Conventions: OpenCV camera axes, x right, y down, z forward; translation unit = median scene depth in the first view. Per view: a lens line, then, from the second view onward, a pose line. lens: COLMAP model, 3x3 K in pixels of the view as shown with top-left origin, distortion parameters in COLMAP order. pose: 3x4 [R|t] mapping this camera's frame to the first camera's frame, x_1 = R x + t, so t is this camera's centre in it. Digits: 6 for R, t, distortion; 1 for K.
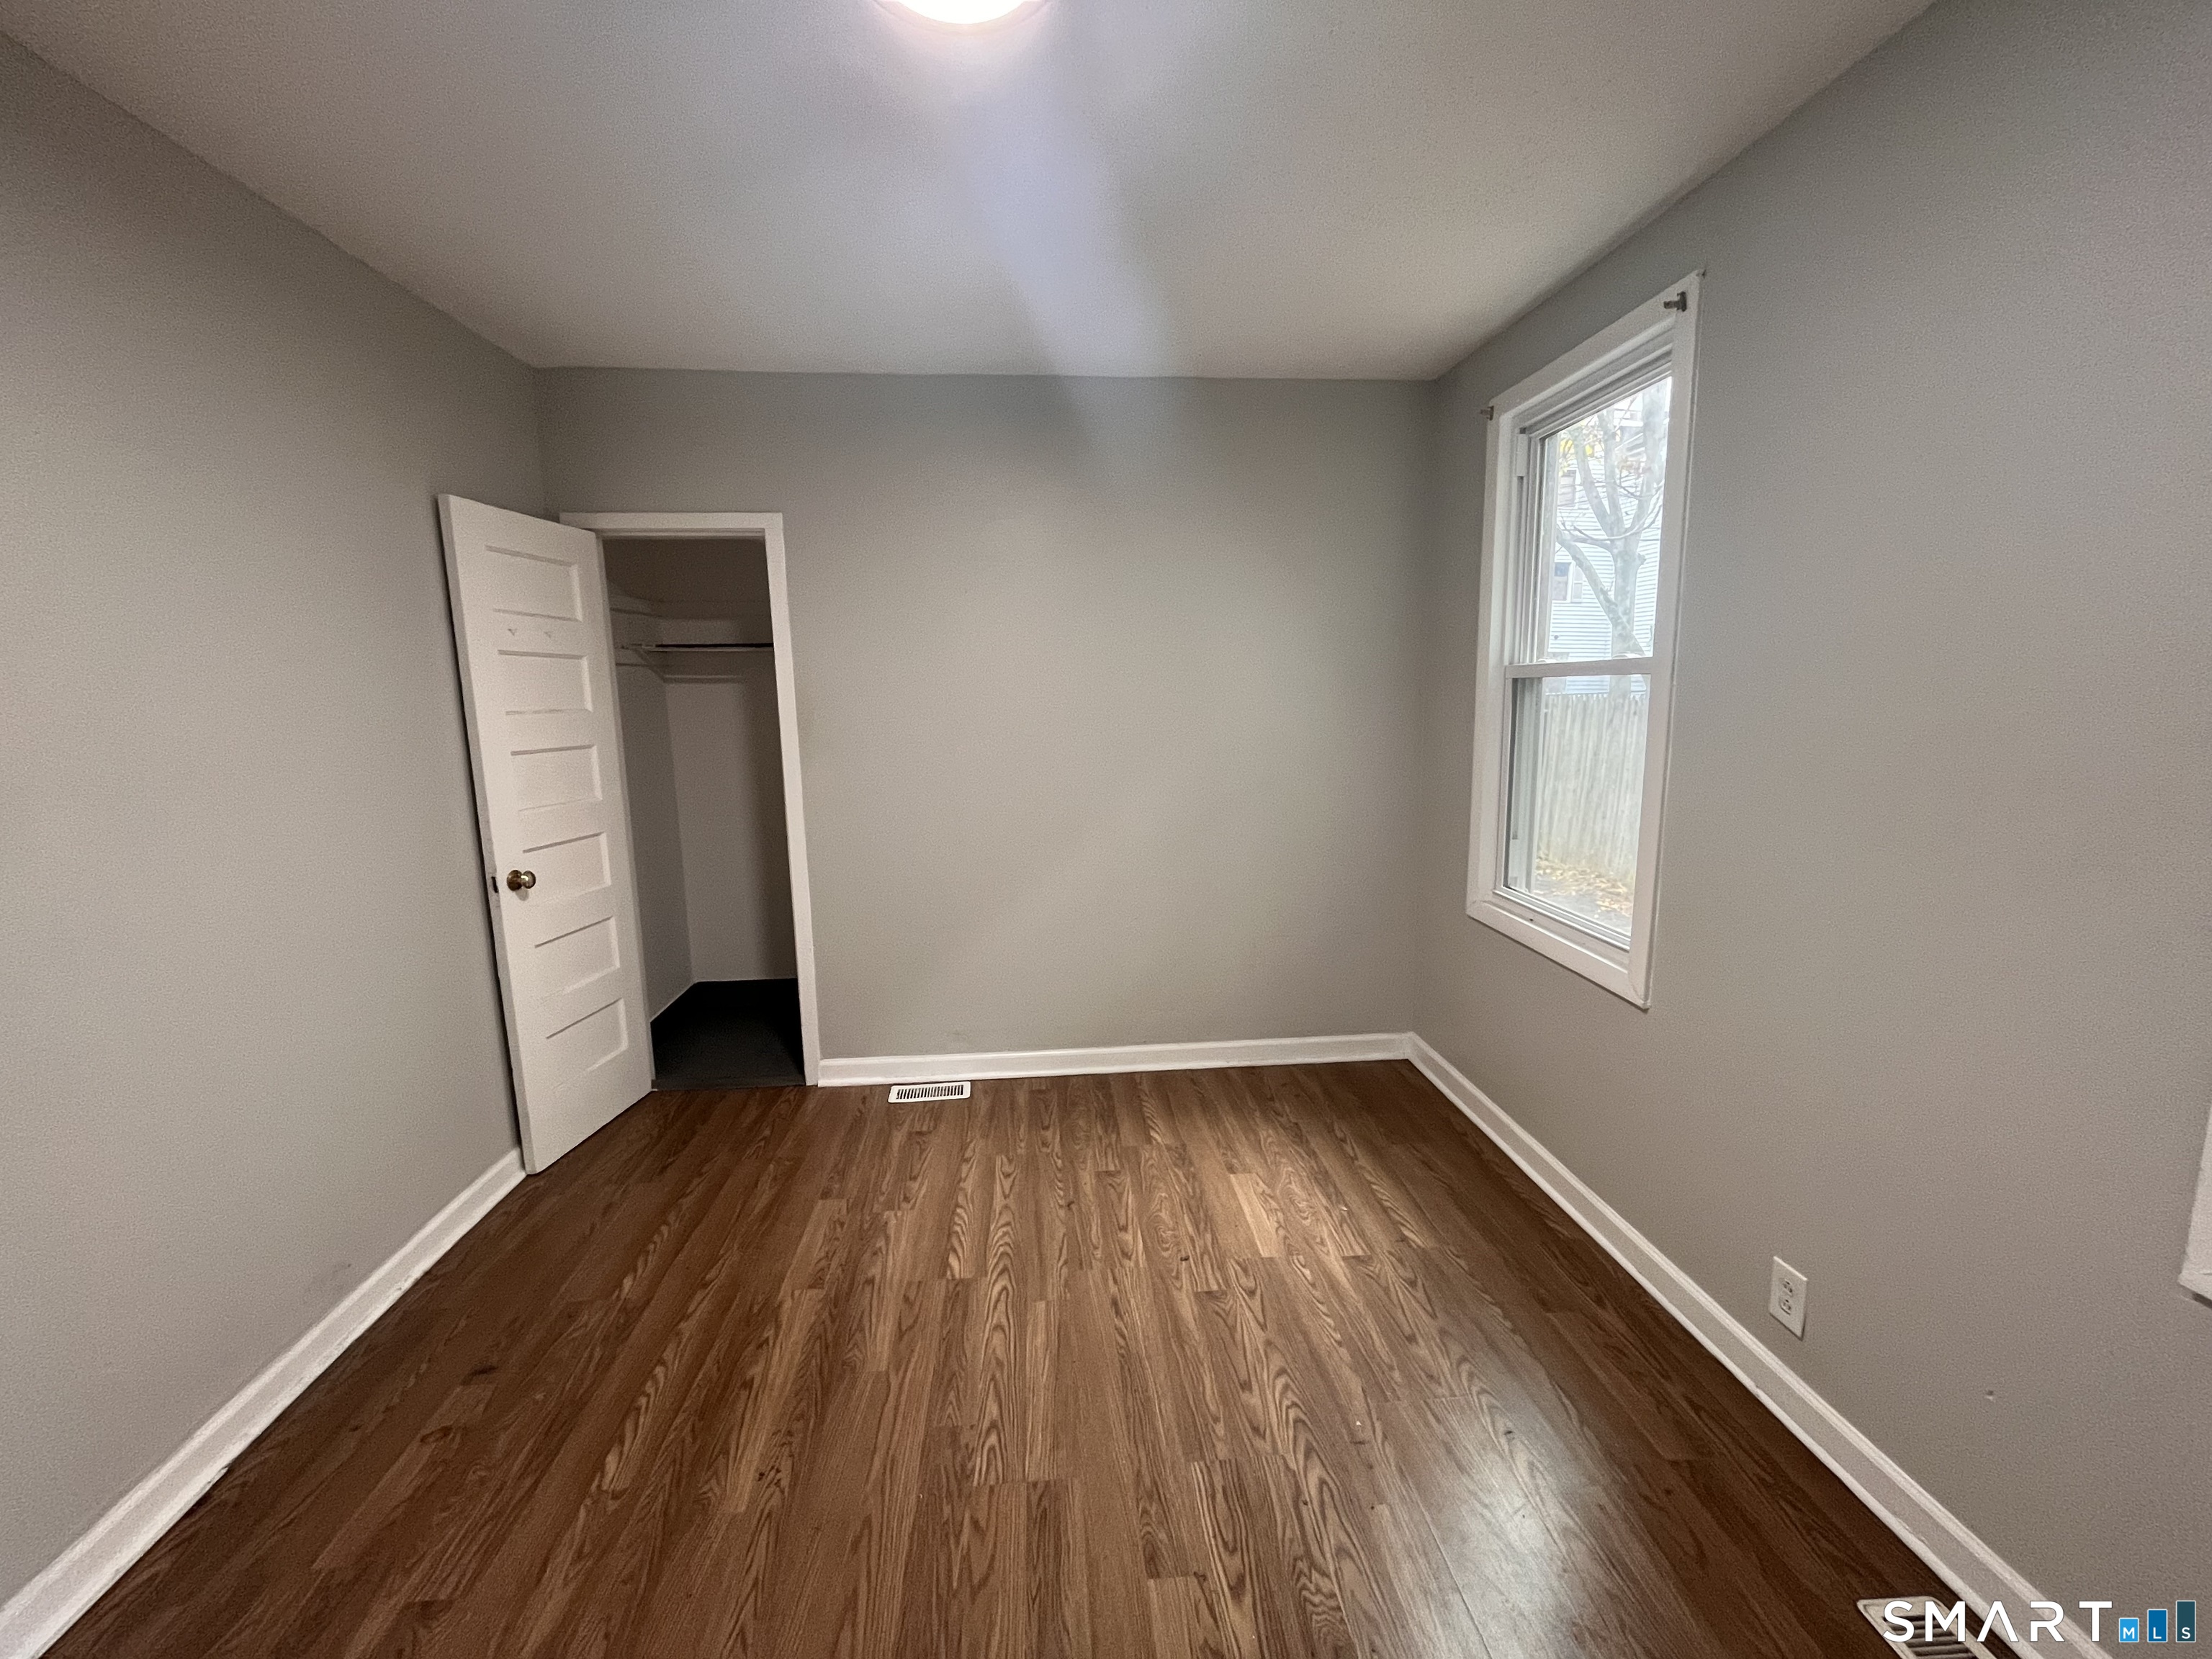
lens RADIAL K [[892.4, 0, 1097.9], [0, 892.4, 832.0], [0, 0, 1]] dist [-0.001321, -0.000868]
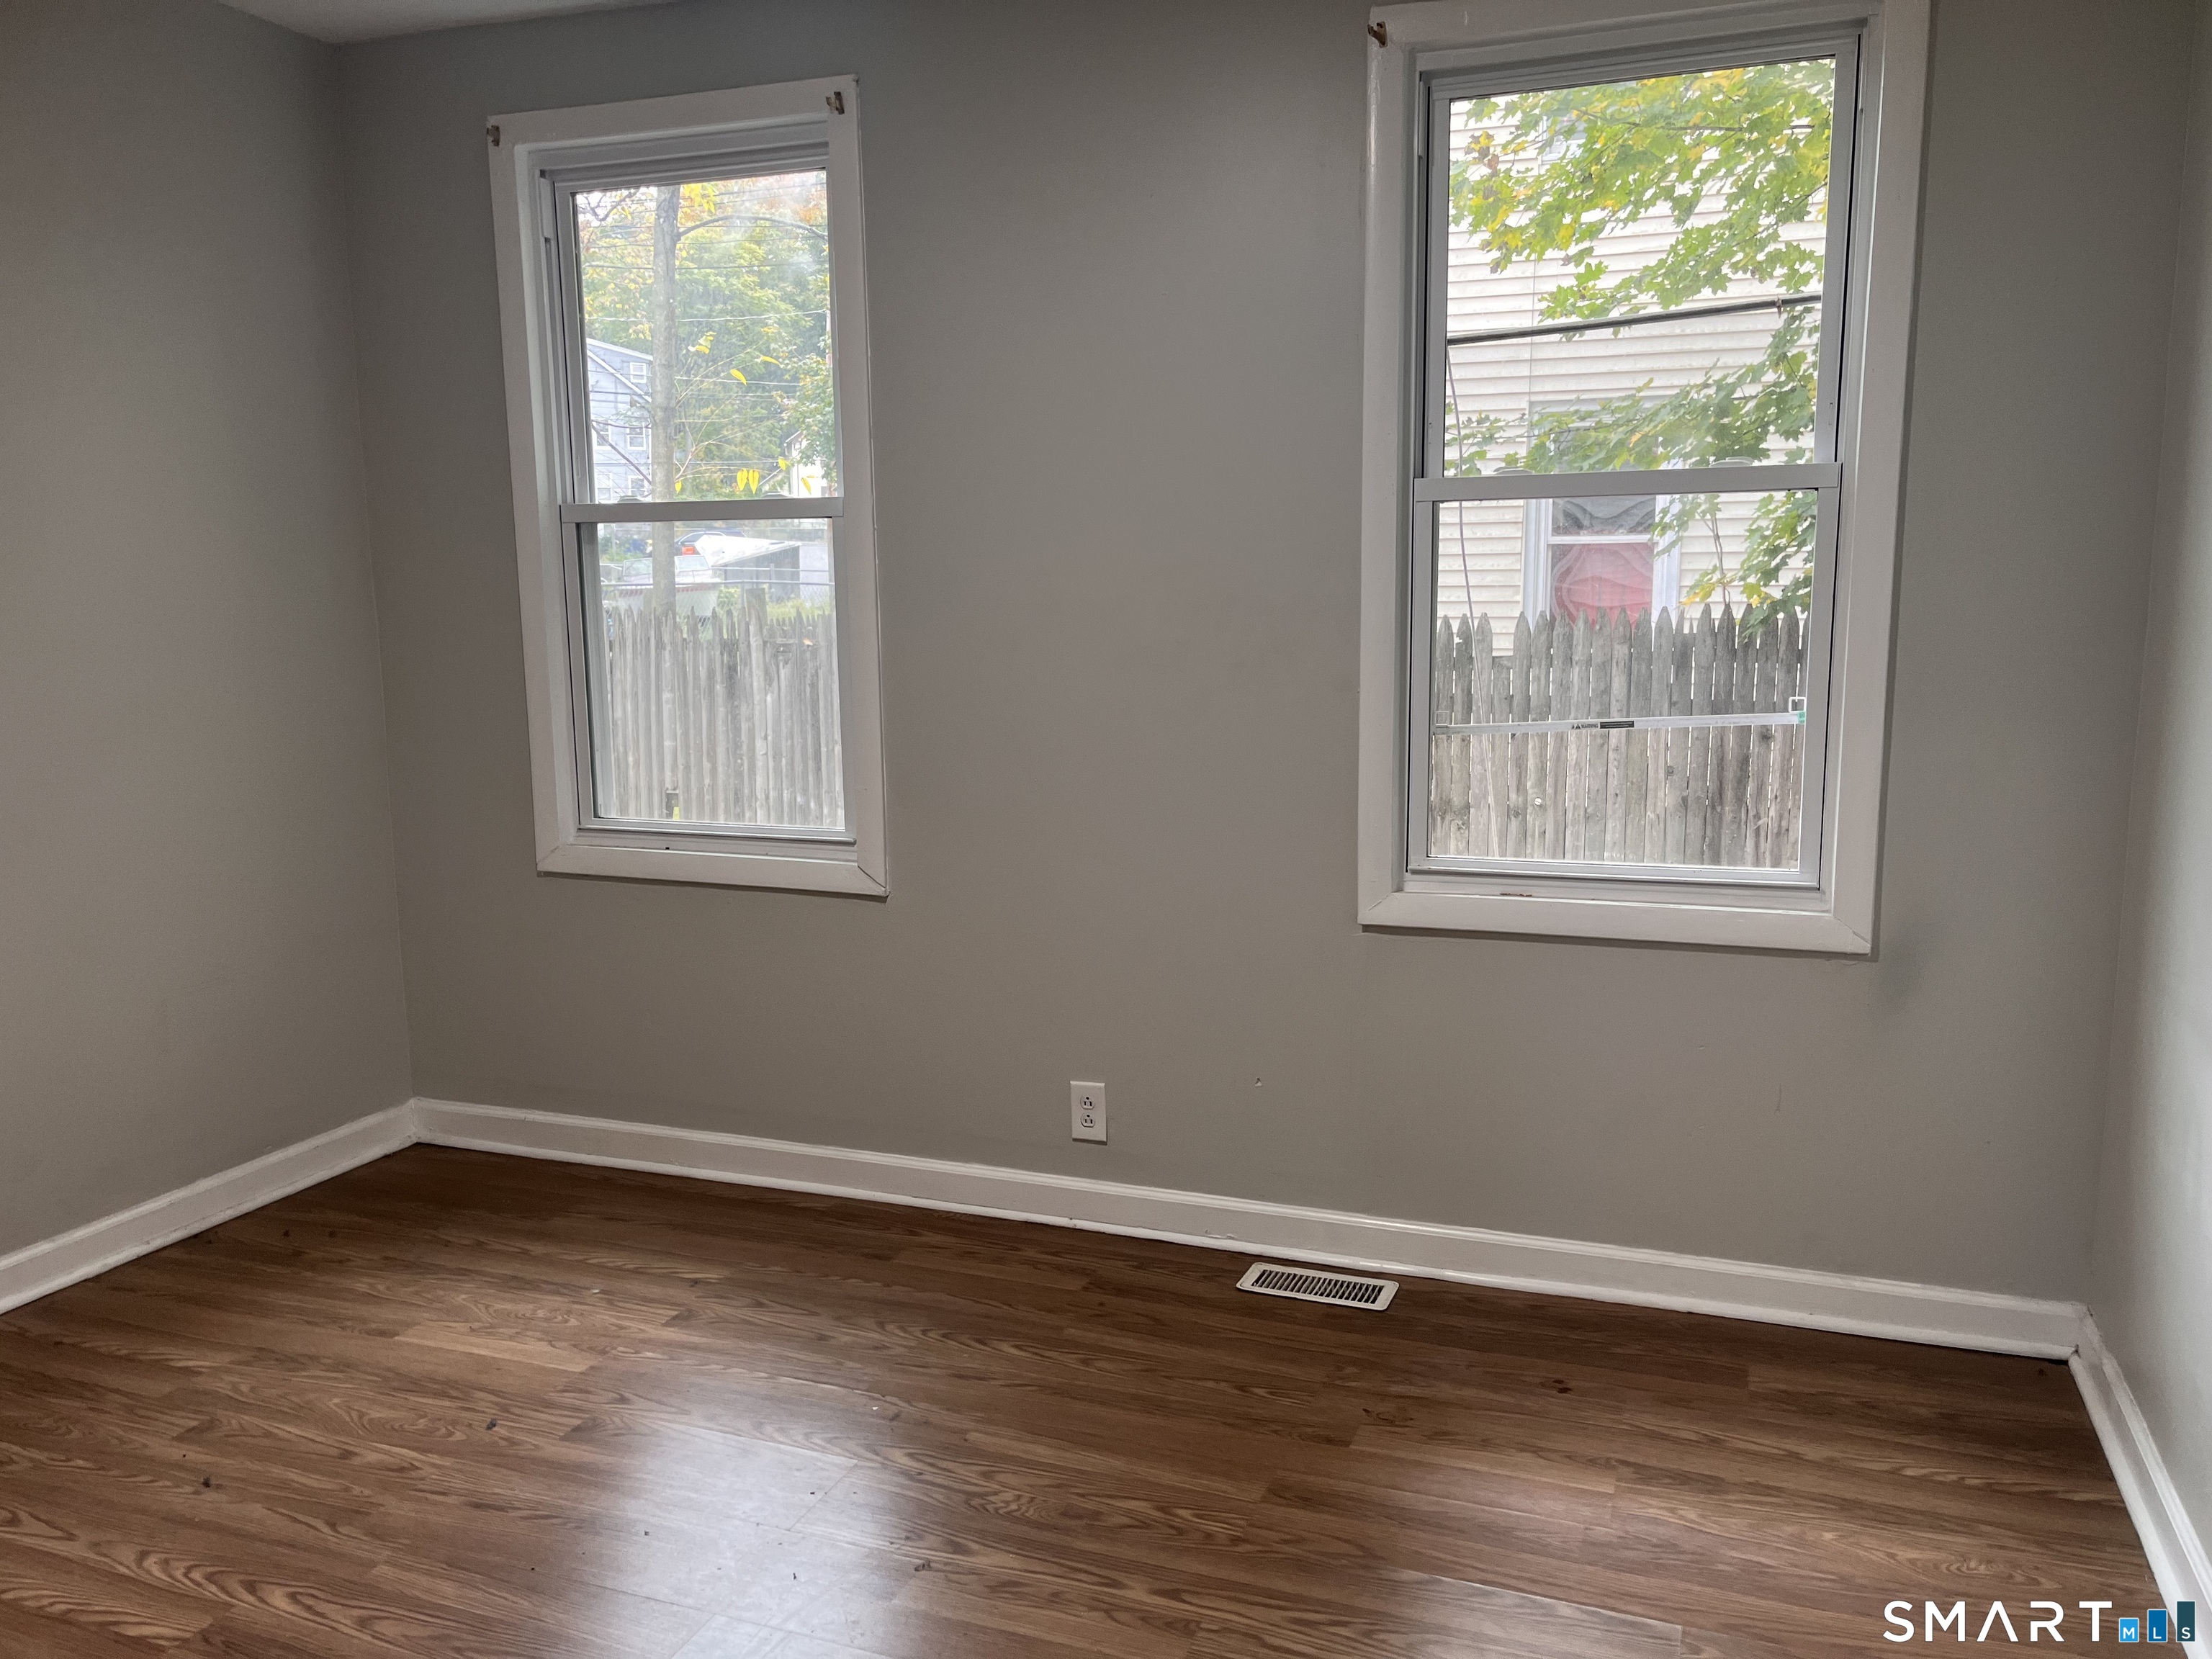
lens RADIAL K [[1676.8, 0, 1130.4], [0, 1676.8, 830.4], [0, 0, 1]] dist [0.063325, -0.087317]
pose [[0.418389, -0.116766, 0.900731, -0.648784], [0.141013, 0.988028, 0.062582, 0.053633], [-0.897255, 0.100831, 0.429846, 0.051407]]
